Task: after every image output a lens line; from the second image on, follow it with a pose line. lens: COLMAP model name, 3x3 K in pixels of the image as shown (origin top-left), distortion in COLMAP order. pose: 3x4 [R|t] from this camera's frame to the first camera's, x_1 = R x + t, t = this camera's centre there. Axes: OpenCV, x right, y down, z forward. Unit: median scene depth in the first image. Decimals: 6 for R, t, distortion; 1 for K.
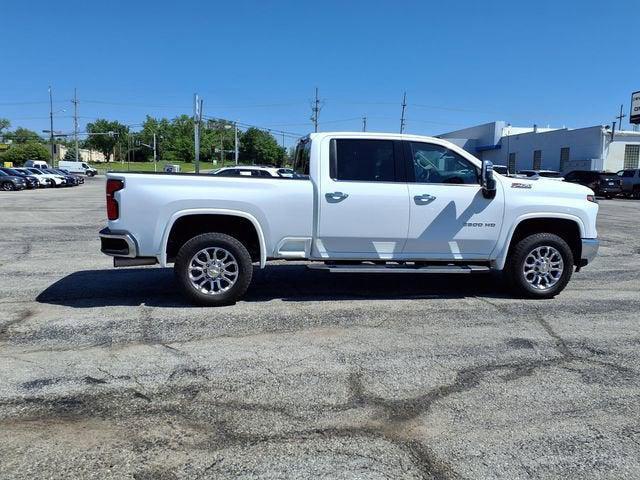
lens RADIAL K [[503.8, 0, 318.2], [0, 503.8, 237.7], [0, 0, 1]] dist [0.055316, -0.073723]
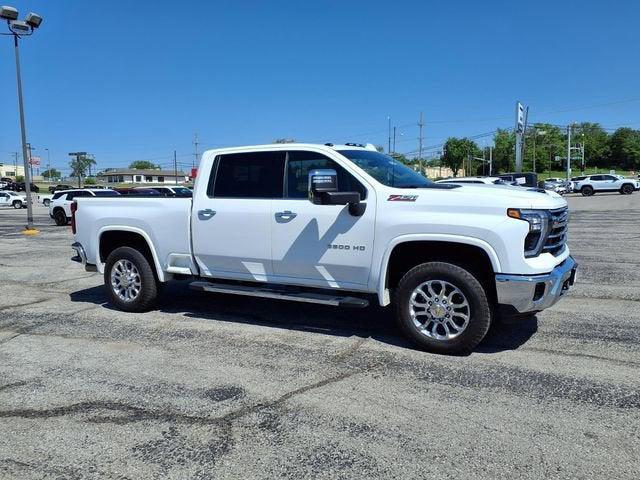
lens RADIAL K [[506.3, 0, 318.3], [0, 506.3, 238.9], [0, 0, 1]] dist [0.050456, -0.067847]
pose [[0.782725, 0.021574, -0.621993, 0.836988], [-0.036650, 0.999262, -0.011461, -0.029966], [0.621287, 0.031767, 0.782939, 0.364463]]
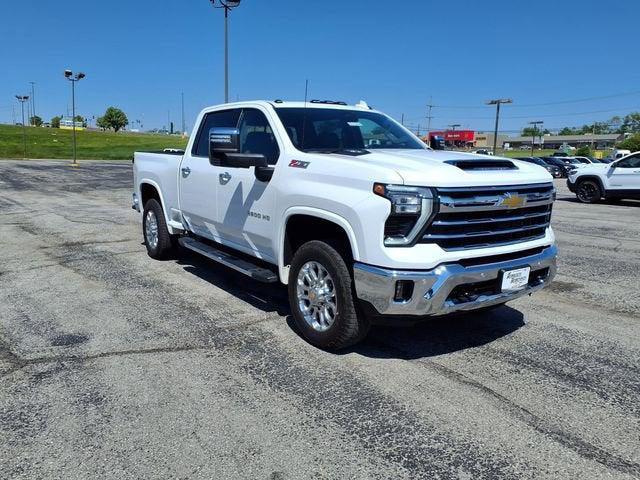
lens RADIAL K [[510.9, 0, 320.0], [0, 510.9, 240.0], [0, 0, 1]] dist [0.050086, -0.085091]
pose [[0.435289, 0.134308, -0.890216, 1.094743], [-0.117062, 0.988859, 0.091950, -0.073508], [0.892648, 0.064186, 0.446162, 0.801909]]
